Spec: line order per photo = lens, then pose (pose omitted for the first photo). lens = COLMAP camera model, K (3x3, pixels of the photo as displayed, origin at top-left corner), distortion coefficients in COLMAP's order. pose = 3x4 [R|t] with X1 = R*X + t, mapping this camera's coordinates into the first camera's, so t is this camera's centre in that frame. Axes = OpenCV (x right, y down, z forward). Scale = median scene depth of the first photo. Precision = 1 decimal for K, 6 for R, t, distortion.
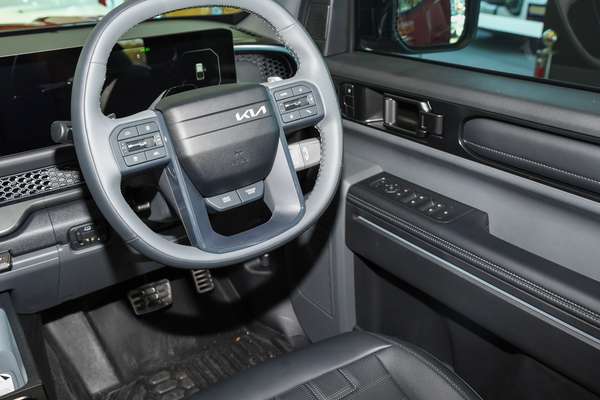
lens RADIAL K [[553.2, 0, 300.0], [0, 553.2, 200.0], [0, 0, 1]] dist [-0.065373, -0.003920]
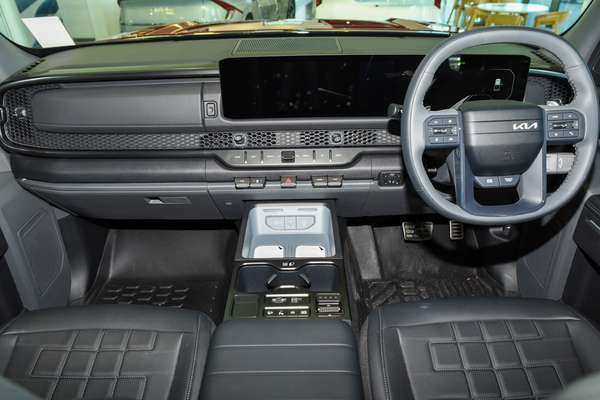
lens RADIAL K [[417.6, 0, 299.7], [0, 417.6, 211.9], [0, 0, 1]] dist [-0.131059, 0.098046]
pose [[0.810716, 0.292825, -0.506945, 0.026666], [-0.226521, 0.955376, 0.189594, -0.012256], [0.539840, -0.038873, 0.840869, -0.156493]]
